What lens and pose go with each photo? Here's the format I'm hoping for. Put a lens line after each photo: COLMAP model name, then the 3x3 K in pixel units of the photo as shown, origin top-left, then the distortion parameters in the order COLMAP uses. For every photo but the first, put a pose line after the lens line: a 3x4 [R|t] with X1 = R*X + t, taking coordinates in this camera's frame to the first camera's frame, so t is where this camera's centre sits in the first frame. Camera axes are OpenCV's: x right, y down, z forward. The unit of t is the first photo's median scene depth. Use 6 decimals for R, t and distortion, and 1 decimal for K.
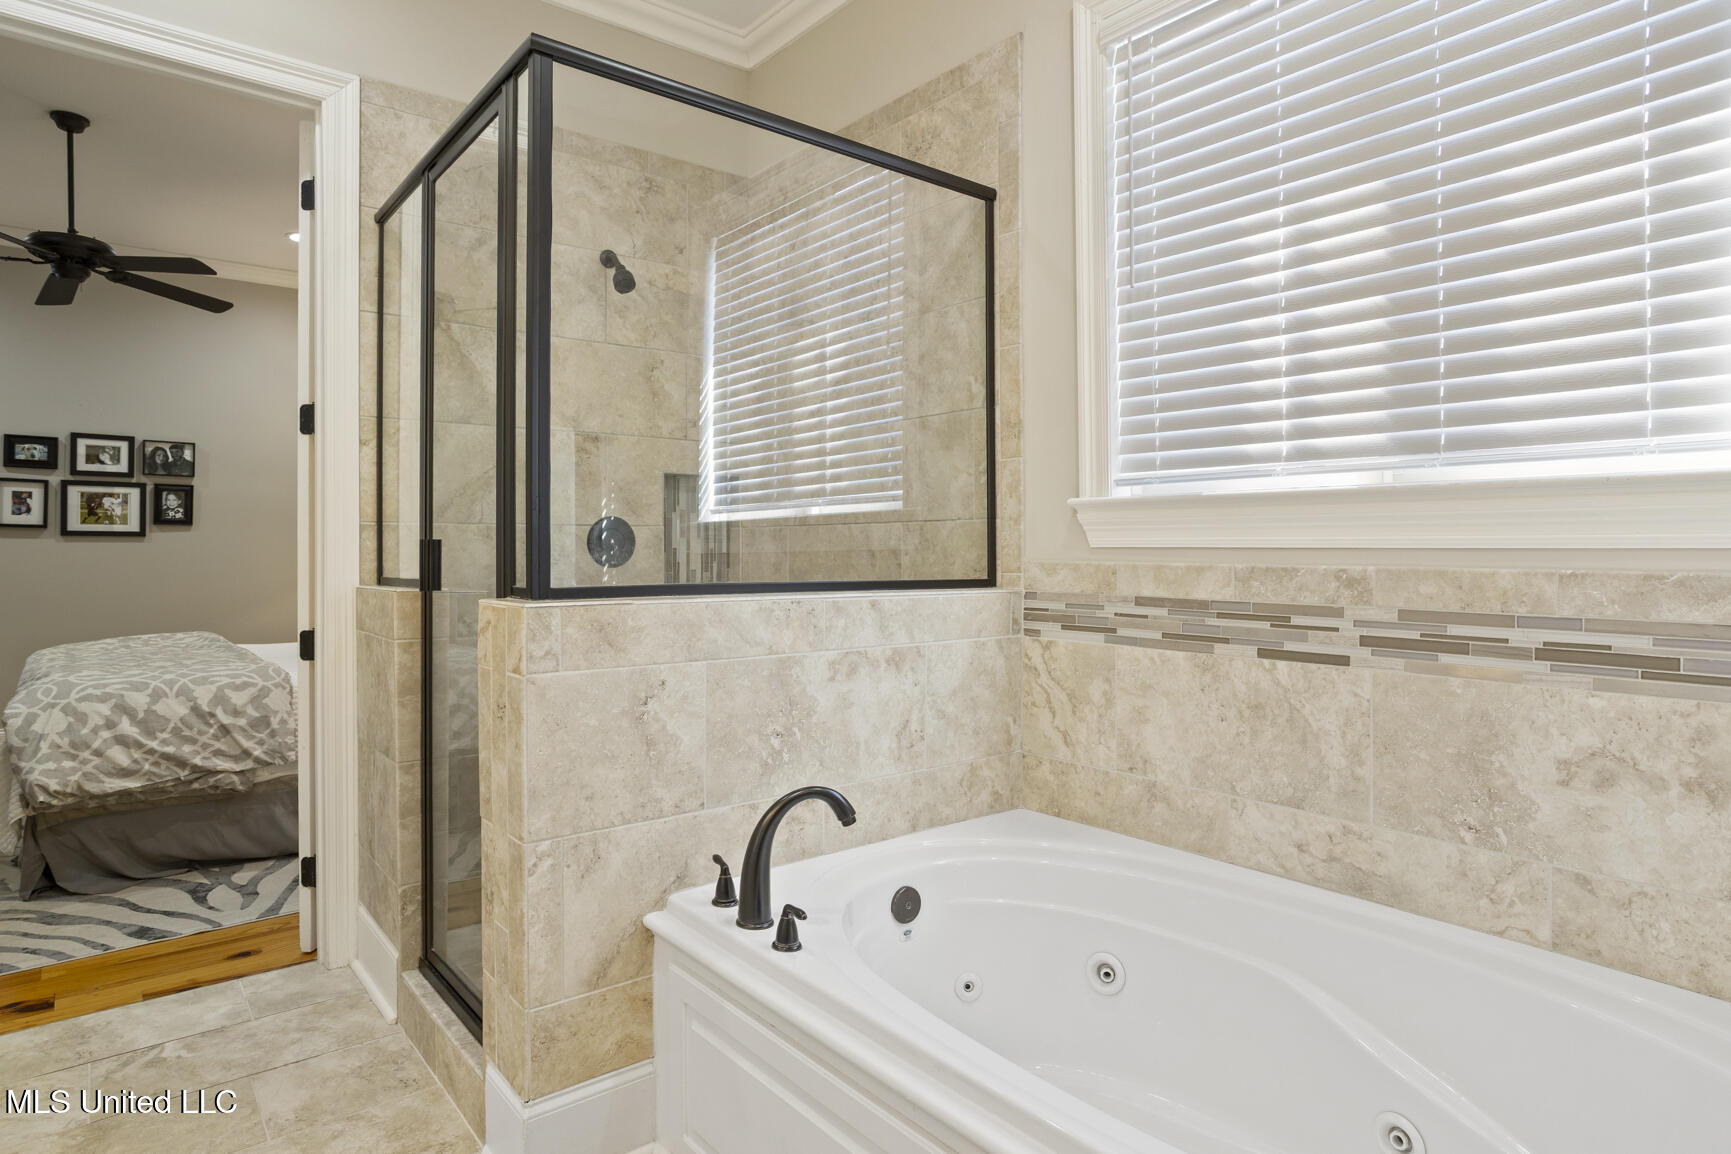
lens RADIAL K [[991.1, 0, 865.4], [0, 991.1, 543.7], [0, 0, 1]] dist [-0.048213, 0.038142]
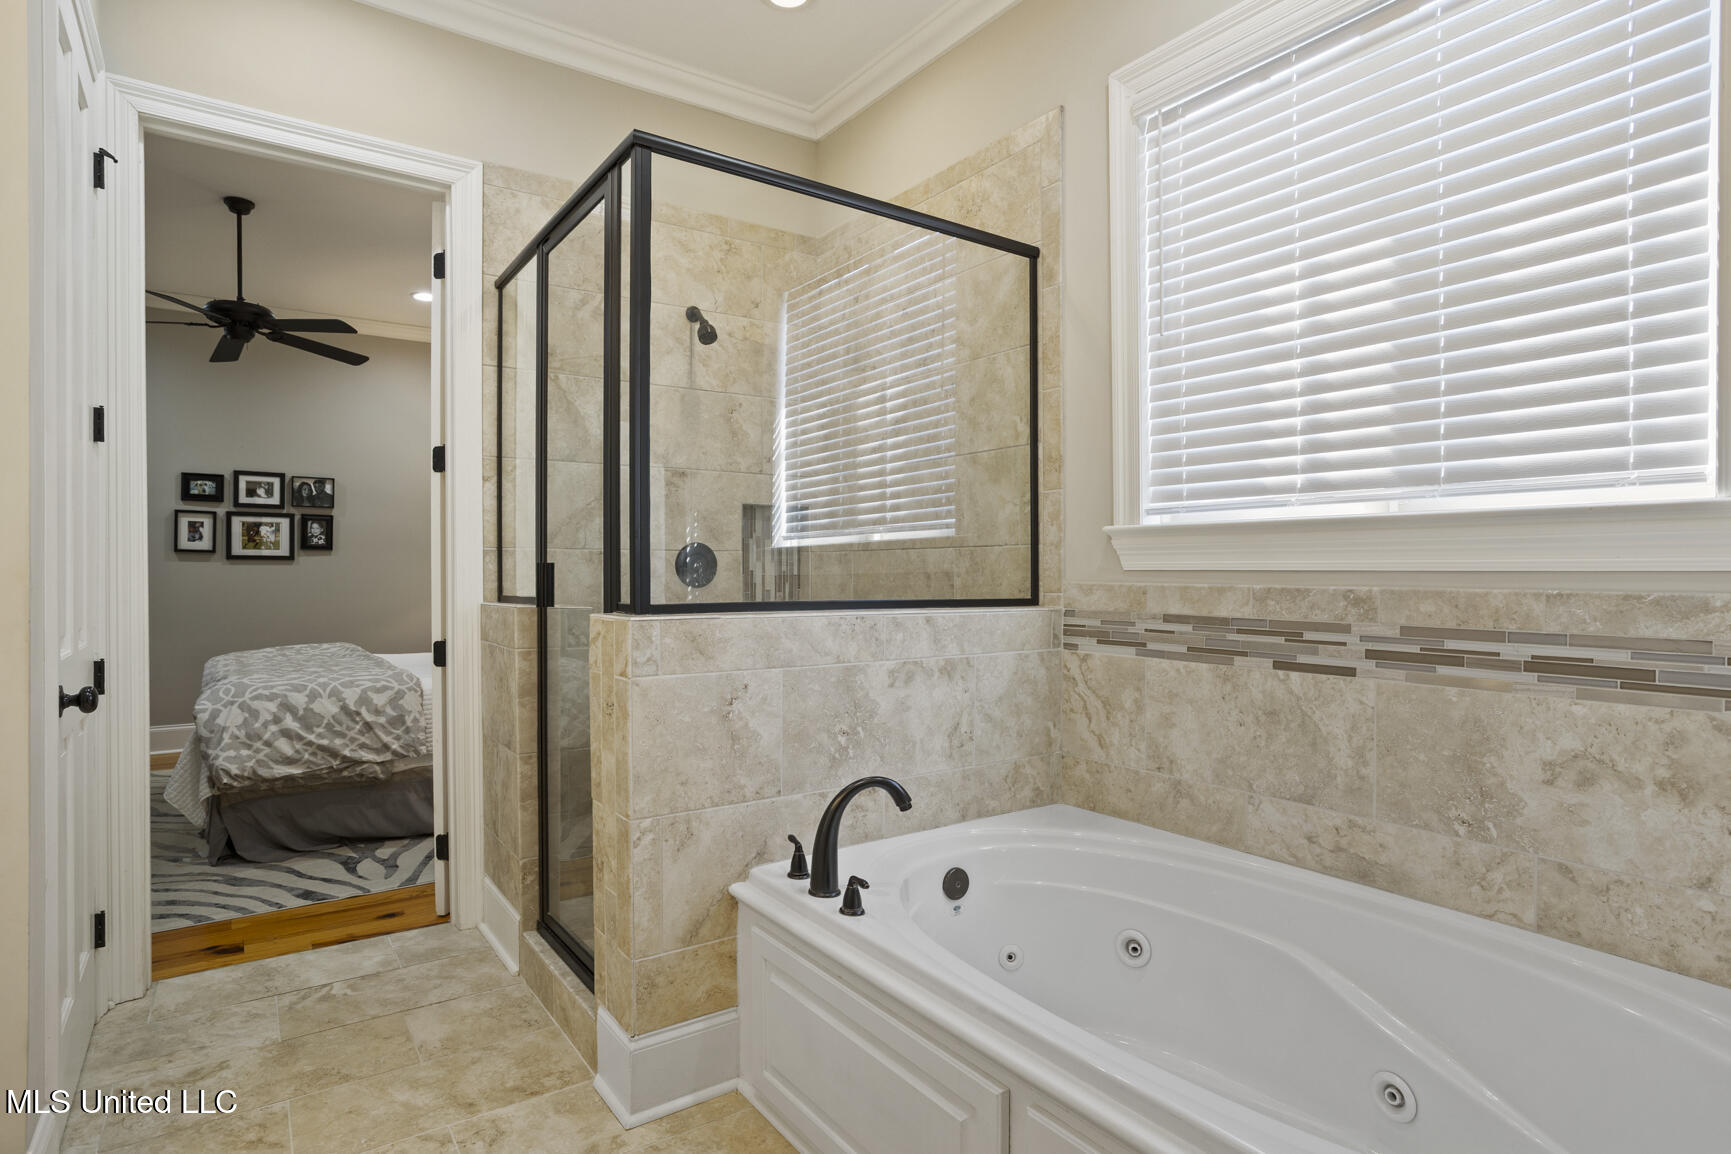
lens RADIAL K [[922.6, 0, 857.4], [0, 922.6, 572.9], [0, 0, 1]] dist [-0.060028, 0.041316]
pose [[0.997483, 0.001184, -0.070900, 0.001930], [-0.000720, 0.999978, 0.006567, 0.000352], [0.070906, -0.006500, 0.997462, -0.050795]]
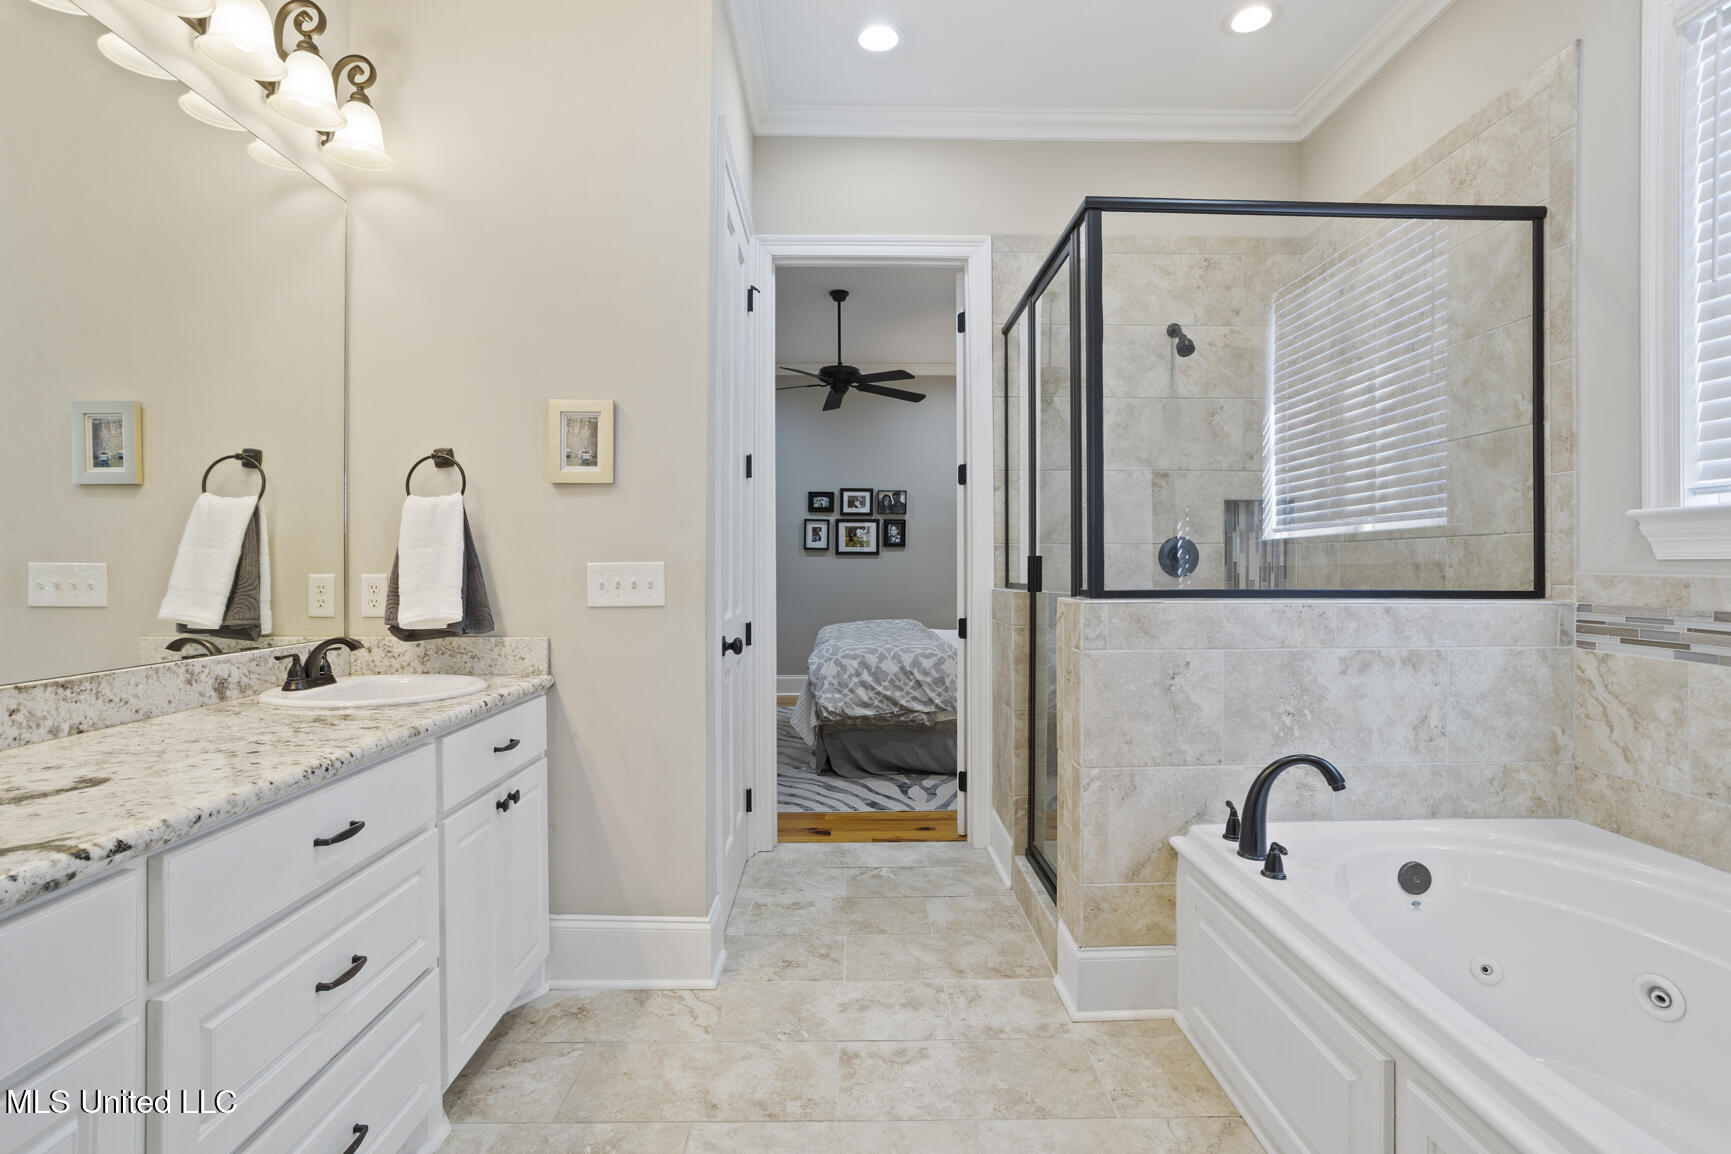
lens RADIAL K [[847.4, 0, 864.6], [0, 847.4, 552.0], [0, 0, 1]] dist [-0.069571, 0.043525]
pose [[0.791010, -0.009145, -0.611735, 0.103462], [0.004178, 0.999946, -0.009546, 0.000682], [0.611789, 0.004995, 0.791005, -0.108527]]
